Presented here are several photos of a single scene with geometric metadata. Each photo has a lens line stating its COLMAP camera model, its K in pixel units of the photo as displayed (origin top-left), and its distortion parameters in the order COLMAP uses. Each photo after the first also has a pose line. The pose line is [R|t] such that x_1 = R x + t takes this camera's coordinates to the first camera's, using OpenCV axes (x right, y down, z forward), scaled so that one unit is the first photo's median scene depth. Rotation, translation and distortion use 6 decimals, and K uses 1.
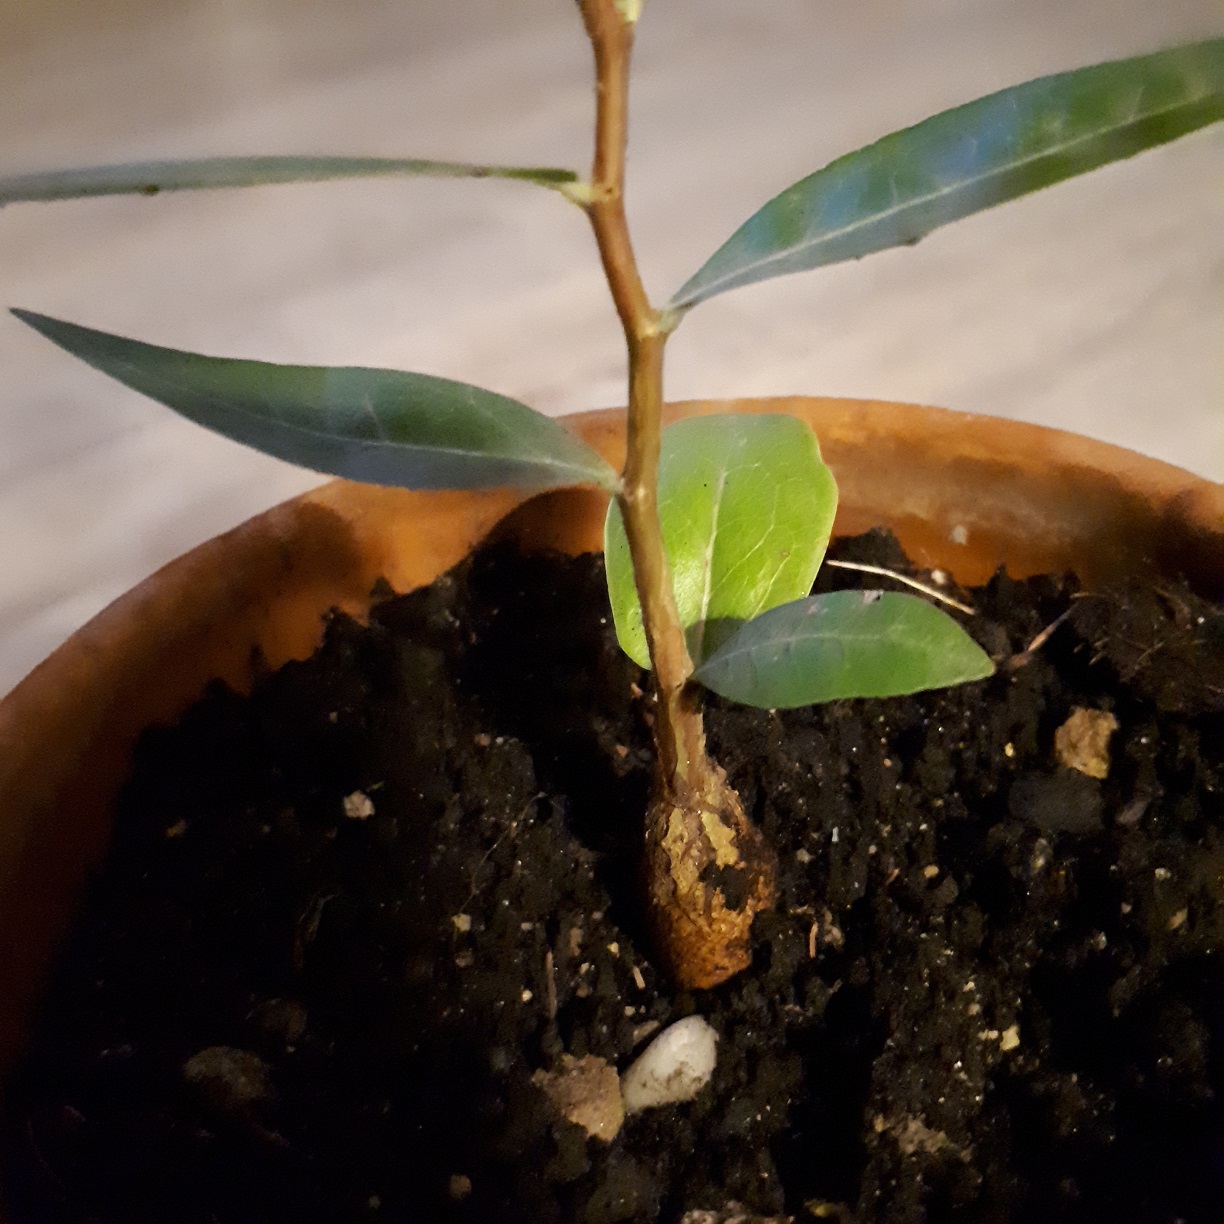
lens RADIAL K [[1402.2, 0, 612.0], [0, 1402.2, 612.0], [0, 0, 1]] dist [0.136013, -0.643842]
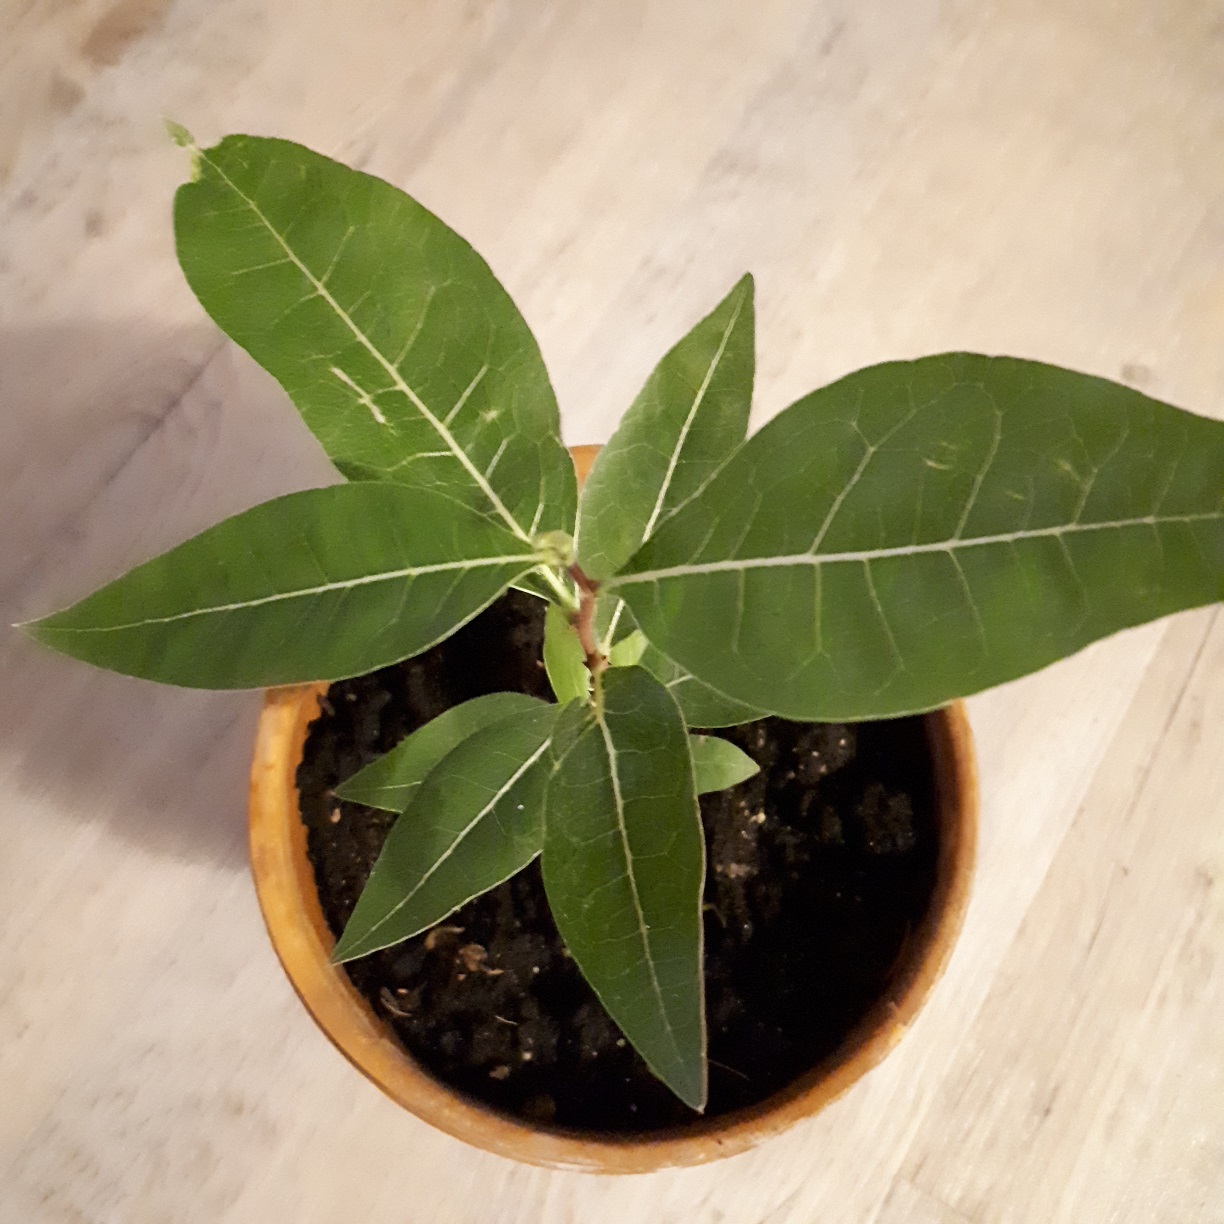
lens RADIAL K [[1394.9, 0, 612.0], [0, 1394.9, 612.0], [0, 0, 1]] dist [0.012547, -0.021913]
pose [[0.924886, -0.322633, 0.201231, -0.300256], [0.148749, 0.794031, 0.589397, -1.321406], [-0.349942, -0.515192, 0.782380, -0.564083]]
